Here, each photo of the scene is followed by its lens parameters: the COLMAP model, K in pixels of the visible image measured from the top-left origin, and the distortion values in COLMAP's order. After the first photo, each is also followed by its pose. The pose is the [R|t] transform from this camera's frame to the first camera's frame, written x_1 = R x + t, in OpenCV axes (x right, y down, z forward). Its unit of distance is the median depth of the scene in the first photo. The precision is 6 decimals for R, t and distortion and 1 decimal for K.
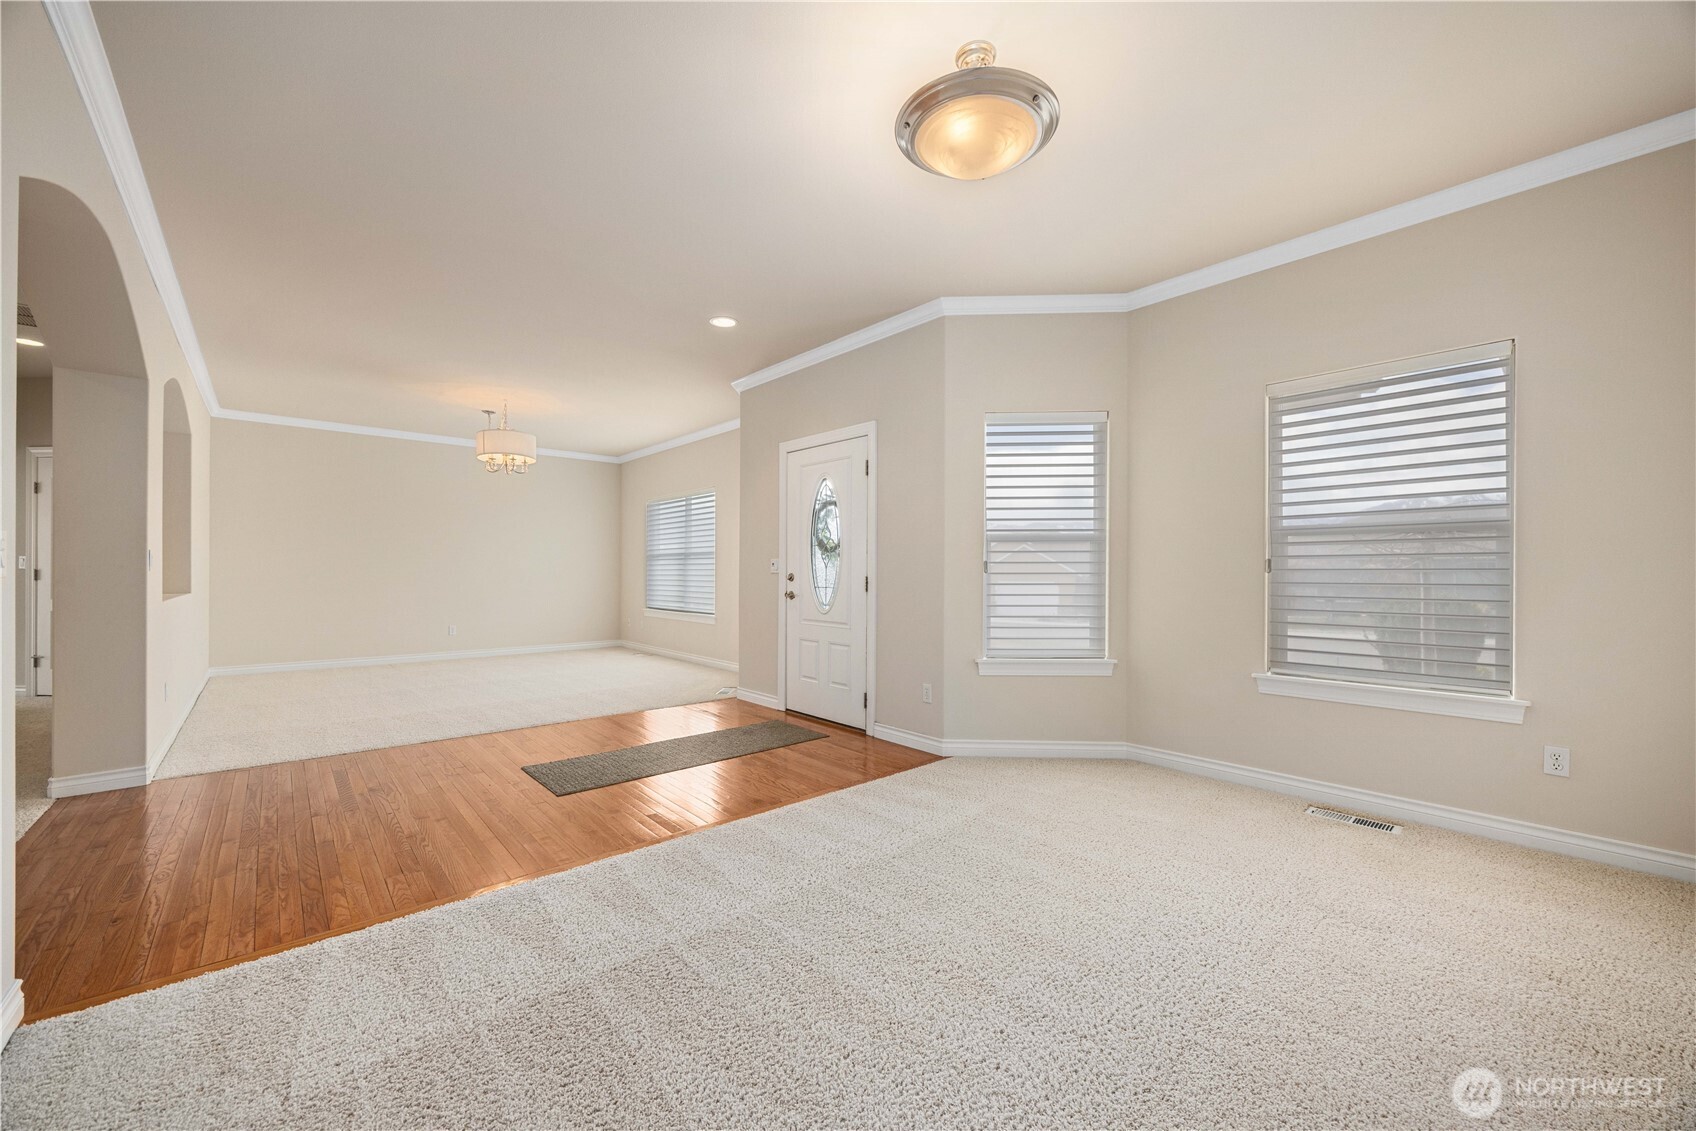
lens RADIAL K [[660.0, 0, 843.7], [0, 660.0, 568.0], [0, 0, 1]] dist [-0.002423, -0.000353]
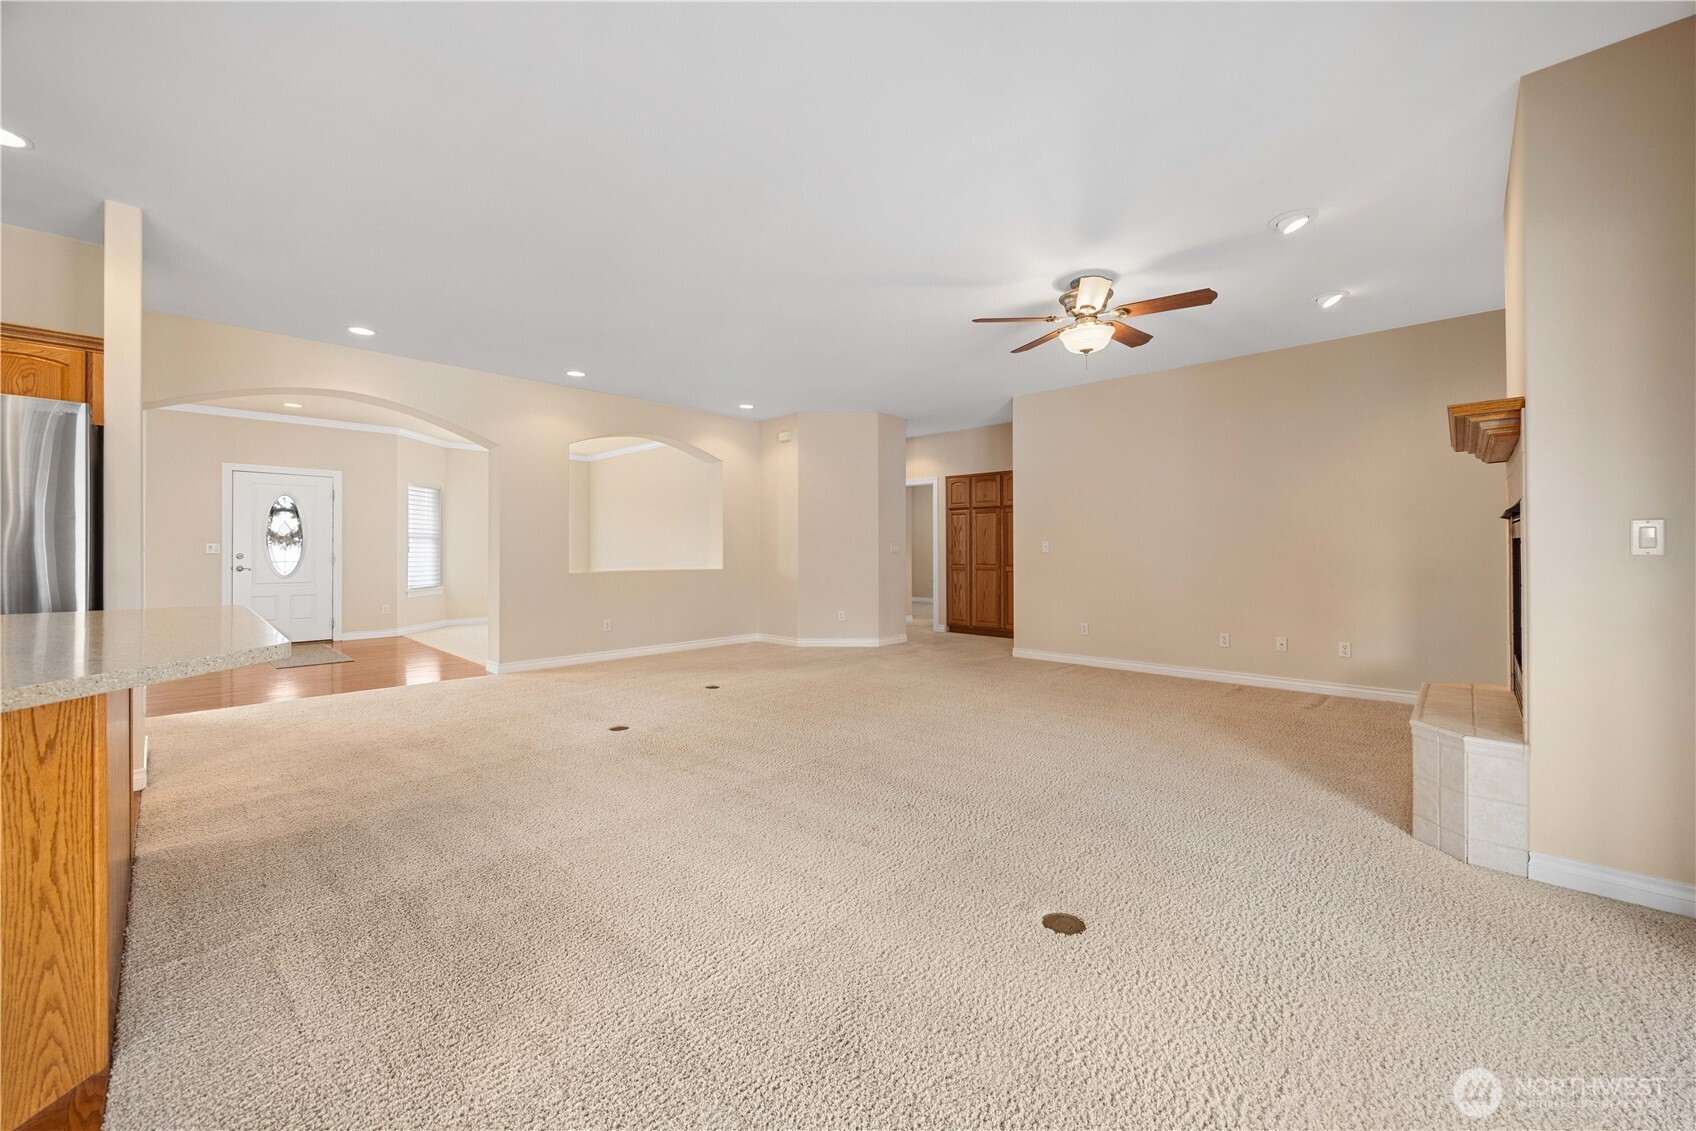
lens RADIAL K [[655.6, 0, 842.1], [0, 655.6, 544.5], [0, 0, 1]] dist [-0.002028, -0.000568]
pose [[-0.074392, 0.007813, 0.997198, -1.686367], [-0.002124, 0.999966, -0.007994, -0.003730], [-0.997227, -0.002712, -0.074373, -0.243285]]
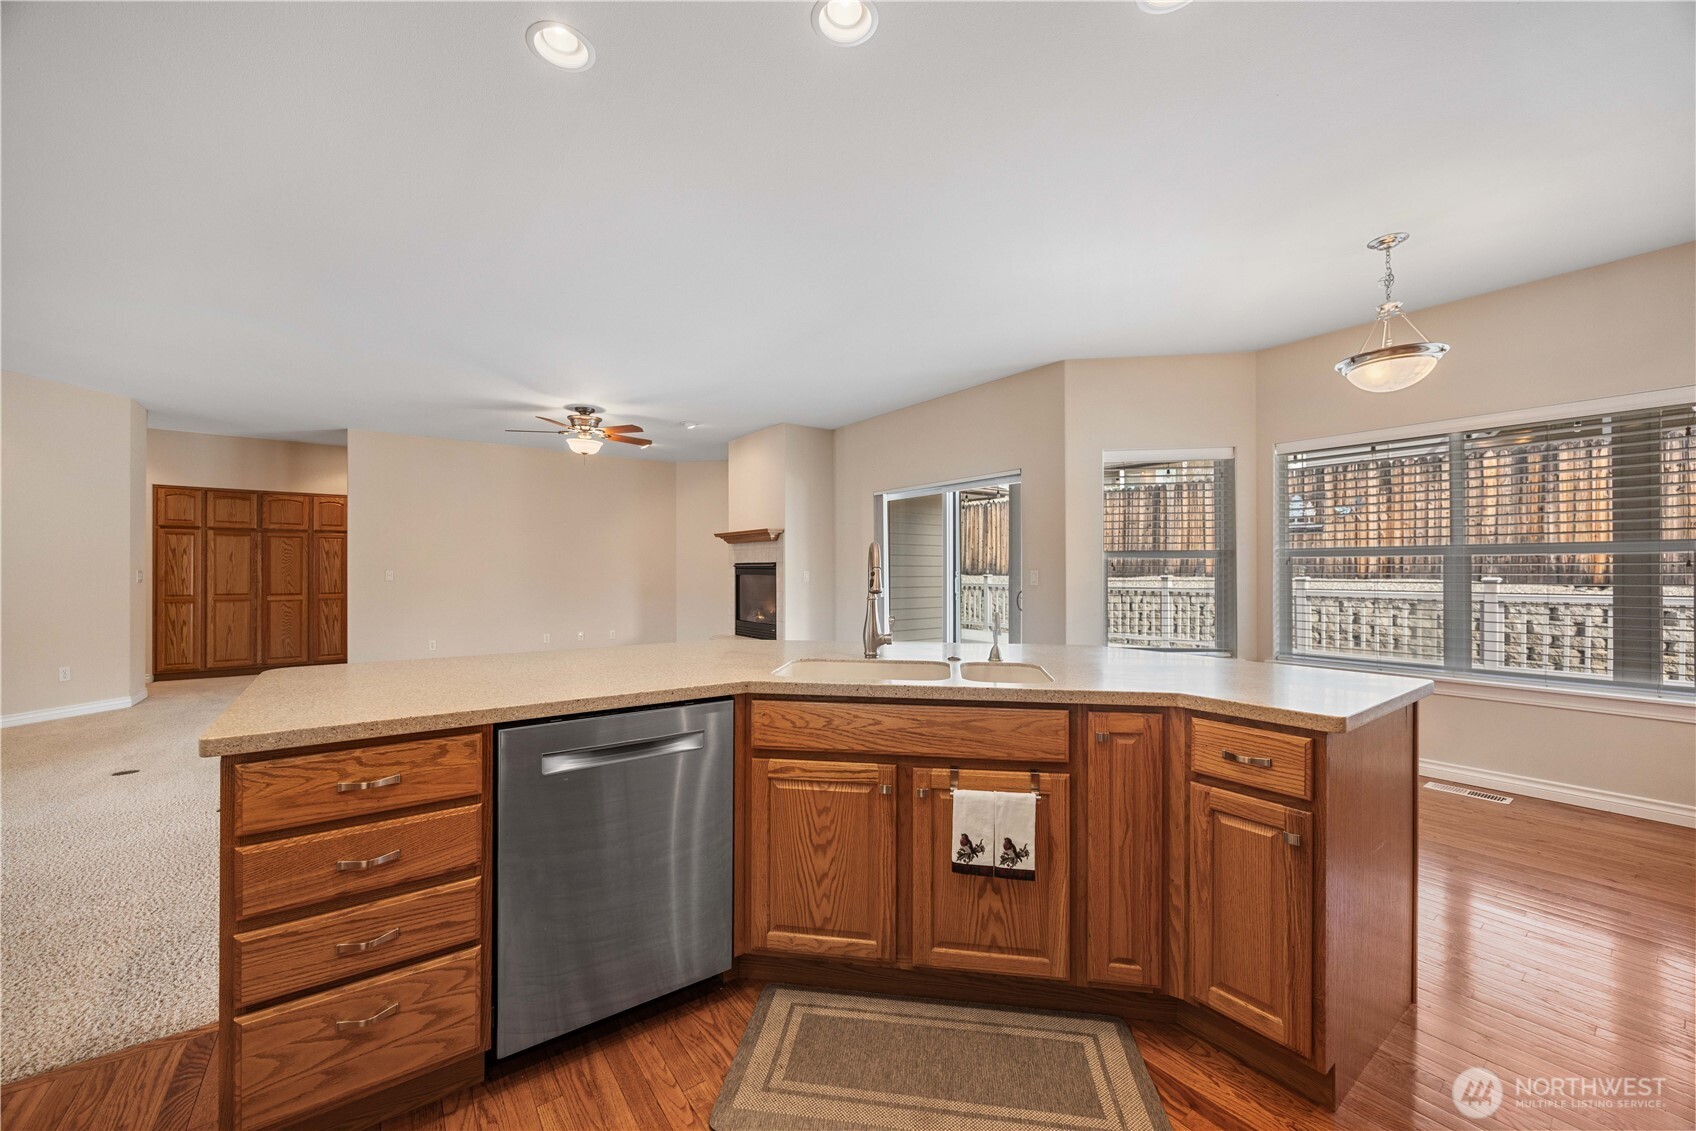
lens RADIAL K [[681.6, 0, 848.0], [0, 681.6, 565.5], [0, 0, 1]] dist [-0.000044, -0.000072]
pose [[-0.994759, -0.001771, 0.102231, -1.551305], [-0.003084, 0.999915, -0.012691, -0.016831], [-0.102199, -0.012940, -0.994680, 0.667575]]
